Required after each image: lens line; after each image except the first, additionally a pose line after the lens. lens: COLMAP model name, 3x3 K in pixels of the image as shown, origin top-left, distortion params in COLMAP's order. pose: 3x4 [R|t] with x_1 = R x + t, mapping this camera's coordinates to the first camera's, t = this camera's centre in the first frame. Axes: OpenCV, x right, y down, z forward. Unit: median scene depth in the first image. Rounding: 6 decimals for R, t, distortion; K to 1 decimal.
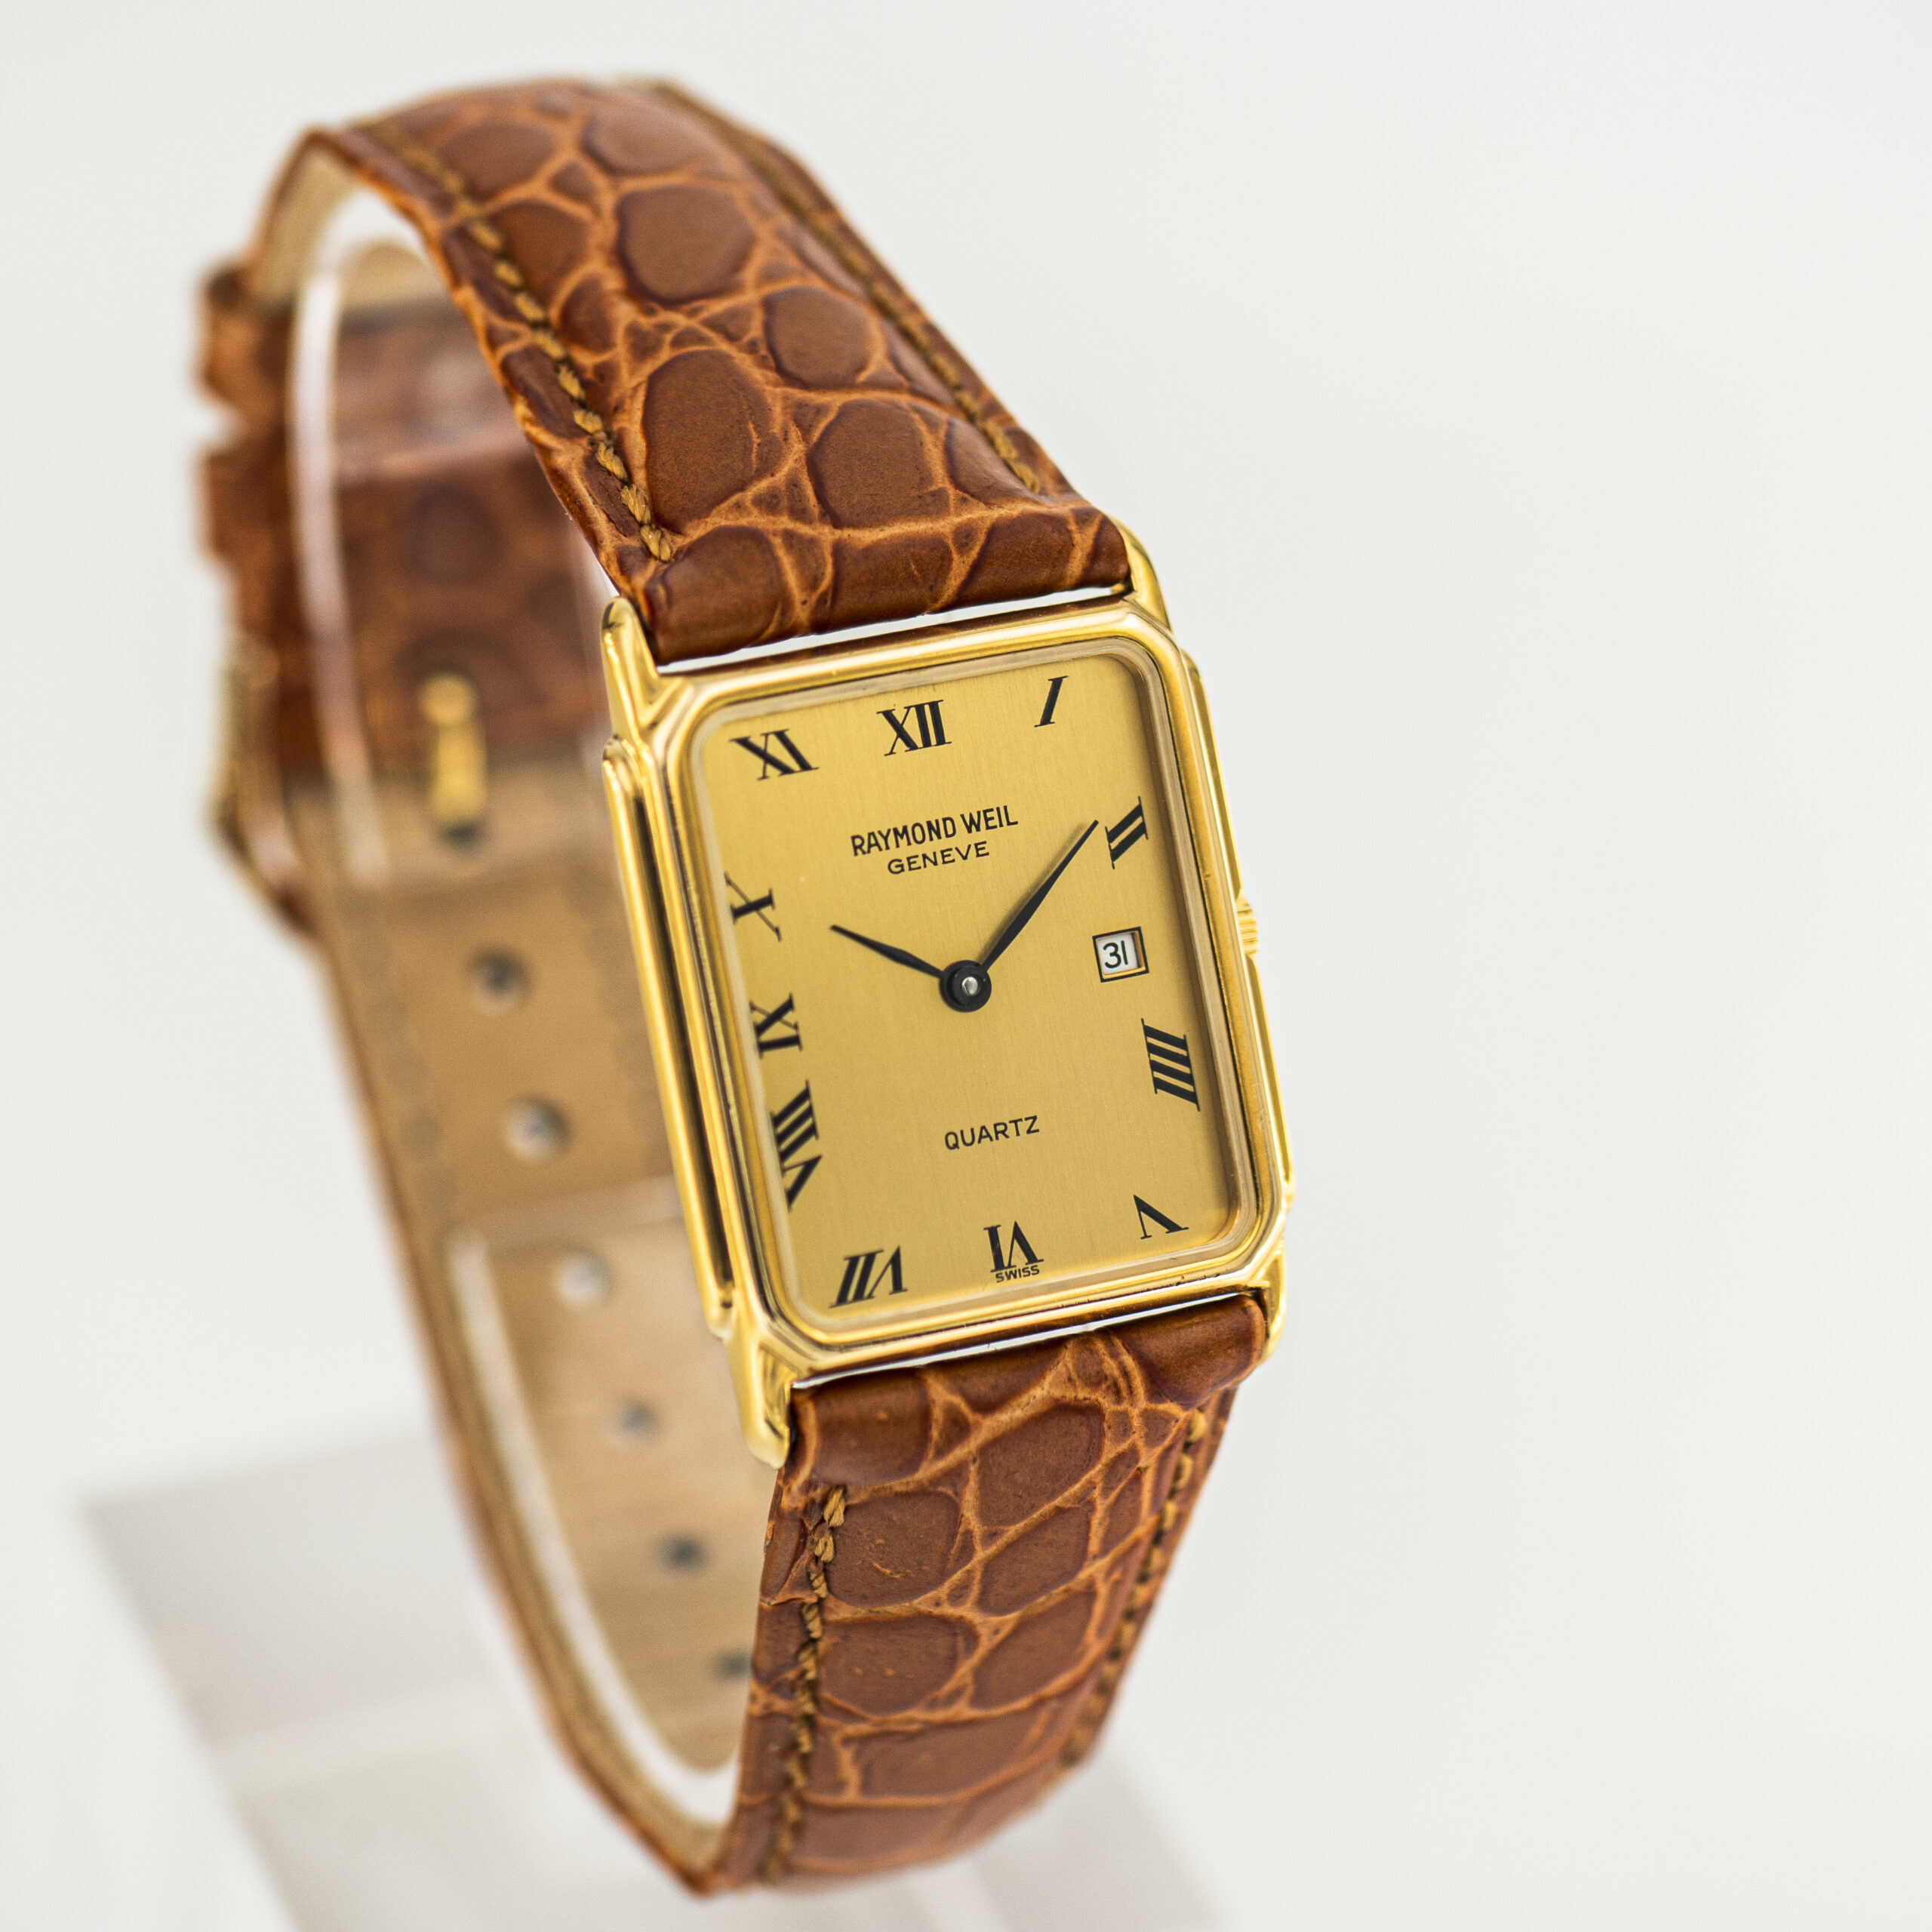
lens RADIAL K [[9488.8, 0, 966.1], [0, 9488.8, 896.4], [0, 0, 1]] dist [-0.334837, 58.843666]
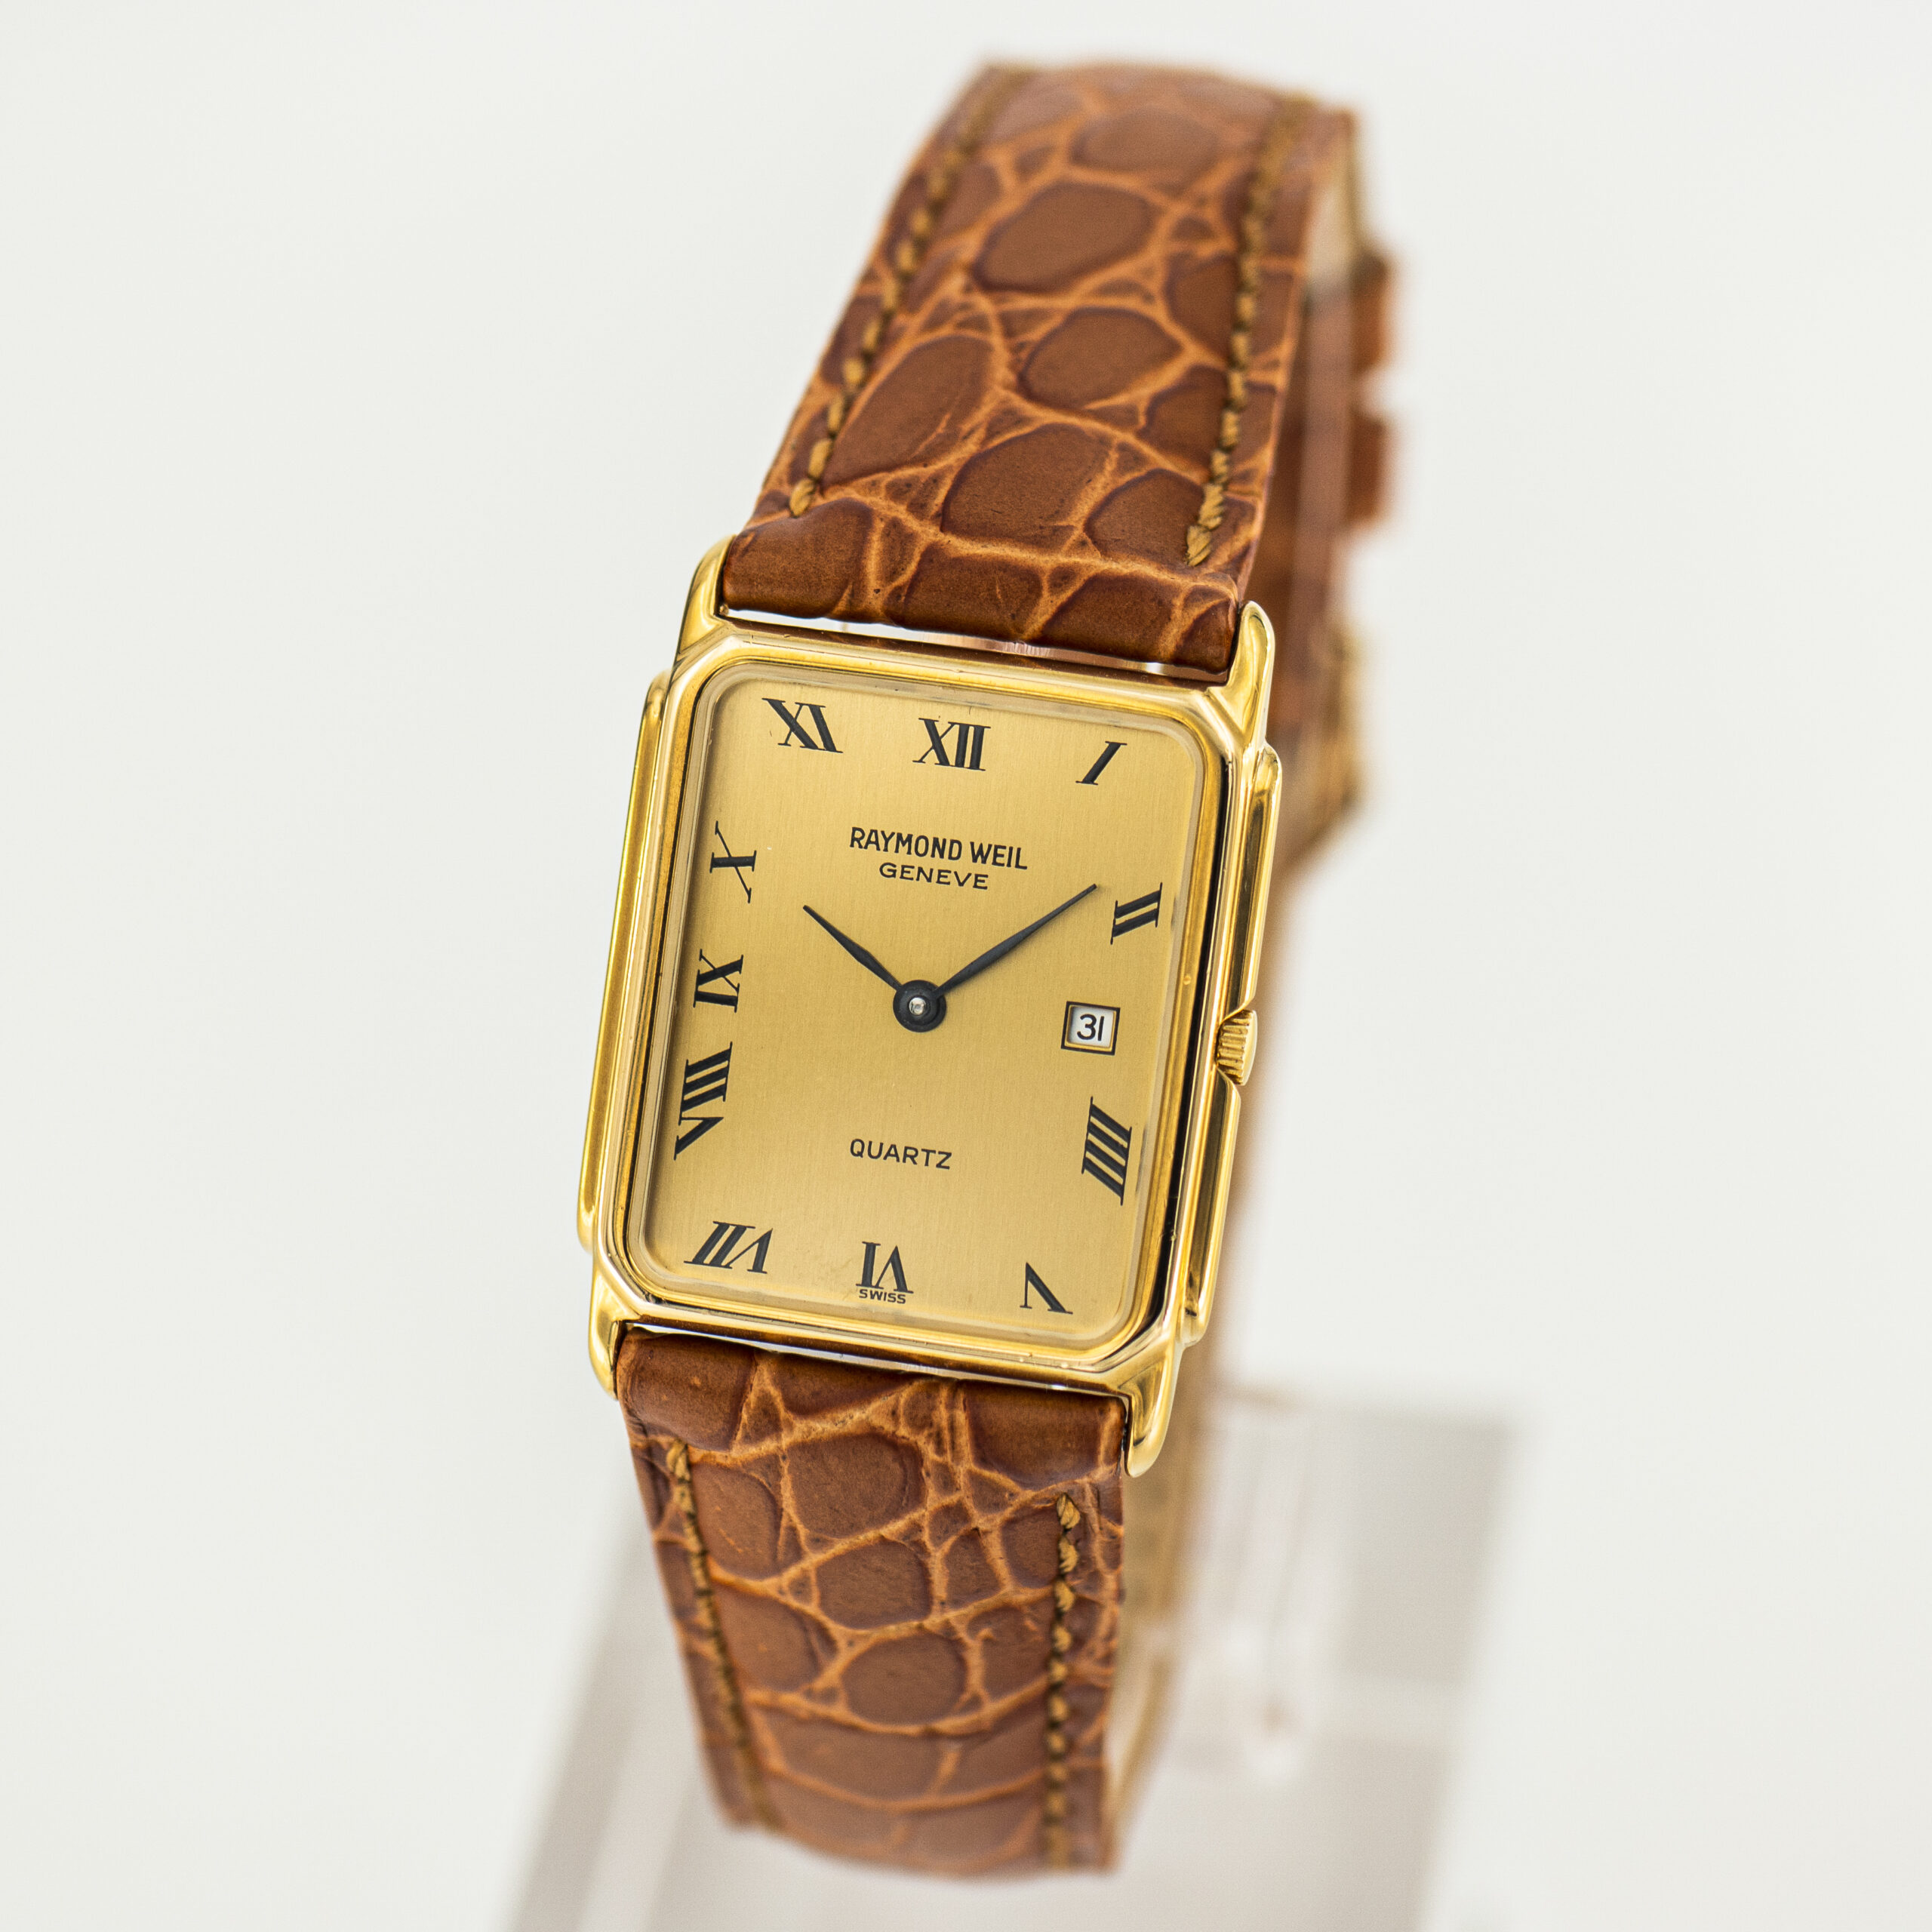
lens RADIAL K [[9488.8, 0, 966.1], [0, 9488.8, 896.4], [0, 0, 1]] dist [-0.334837, 58.843666]
pose [[0.807657, 0.295708, -0.510144, 0.509660], [-0.292102, 0.952191, 0.089488, -0.092280], [0.512217, 0.076738, 0.855421, 0.146904]]
